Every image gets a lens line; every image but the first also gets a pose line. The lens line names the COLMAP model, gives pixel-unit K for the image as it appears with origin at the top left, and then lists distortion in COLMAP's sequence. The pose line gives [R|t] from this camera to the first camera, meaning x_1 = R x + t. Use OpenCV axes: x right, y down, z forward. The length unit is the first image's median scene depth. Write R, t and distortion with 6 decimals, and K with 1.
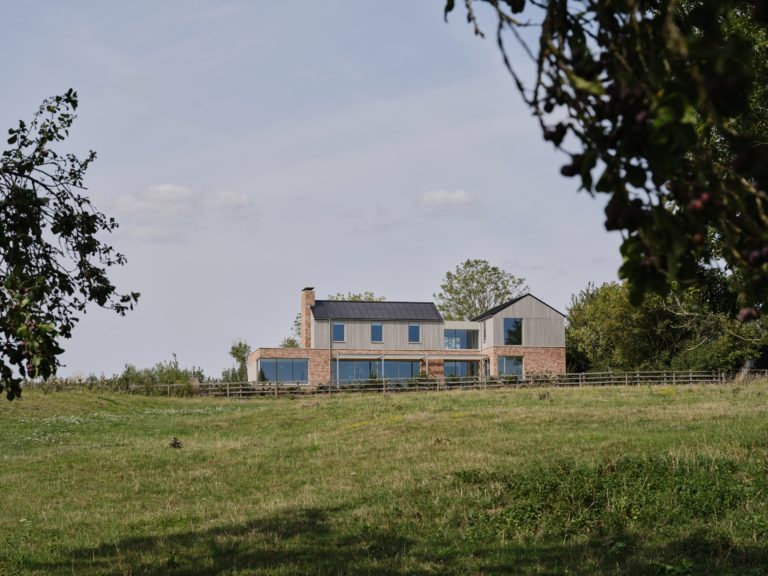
lens RADIAL K [[1355.7, 0, 384.0], [0, 1355.7, 288.0], [0, 0, 1]] dist [-0.015006, 0.005327]
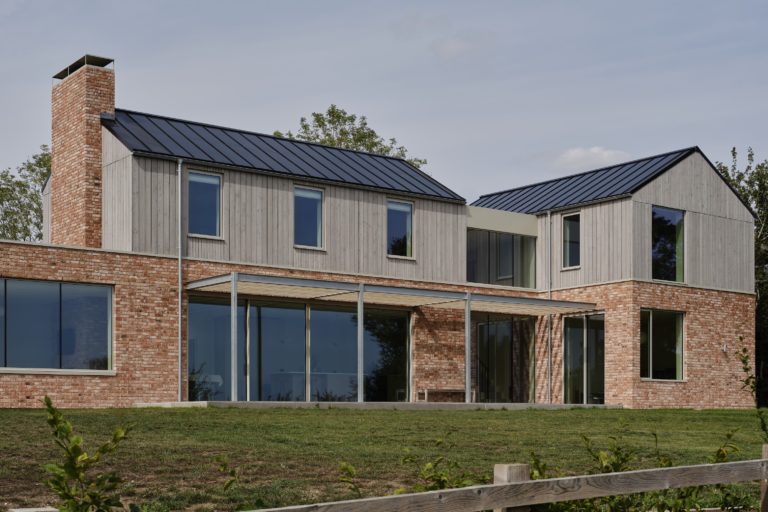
lens RADIAL K [[1129.4, 0, 405.0], [0, 1129.4, 448.3], [0, 0, 1]] dist [-0.017854, -0.007096]
pose [[0.897198, -0.005524, 0.441594, -0.106539], [-0.064128, 0.987694, 0.142645, 0.047456], [-0.436948, -0.156299, 0.885803, 0.738617]]
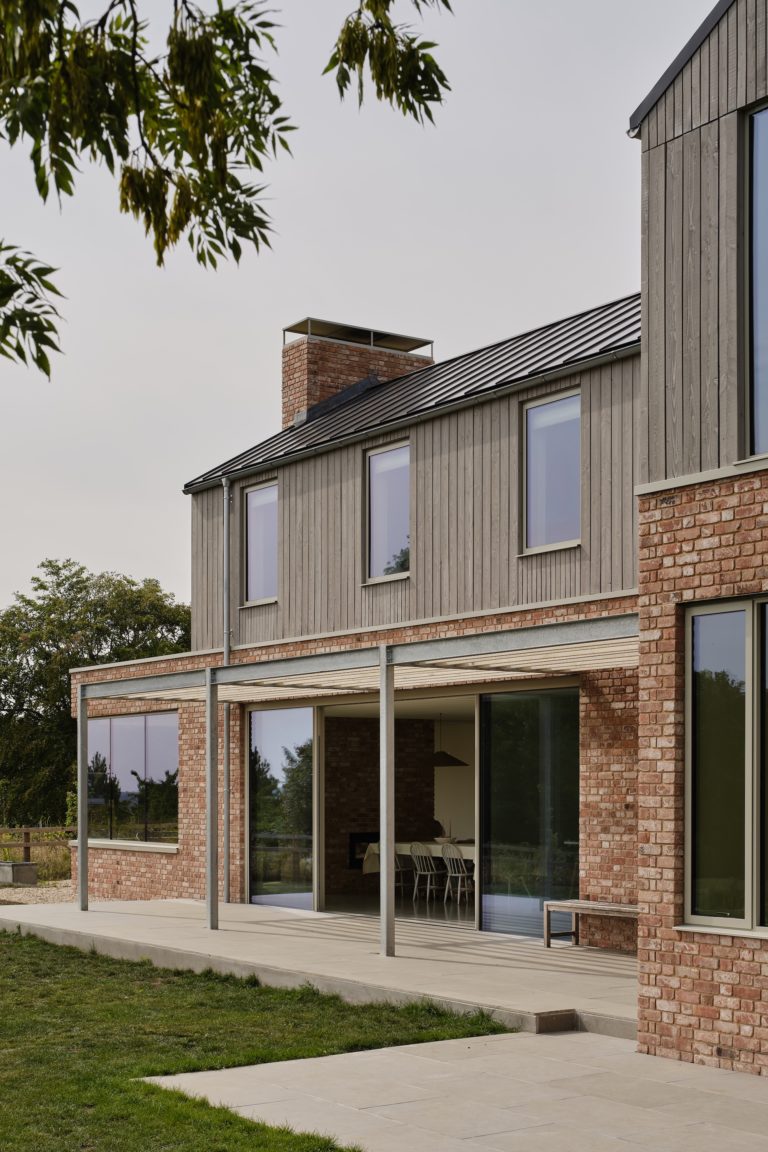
lens RADIAL K [[1673.6, 0, 384.0], [0, 1673.6, 802.4], [0, 0, 1]] dist [-0.047467, 0.079276]
pose [[0.379150, 0.015899, -0.925199, 0.168458], [0.117055, 0.990996, 0.065000, 0.052458], [0.917902, -0.132944, 0.373875, 0.928164]]
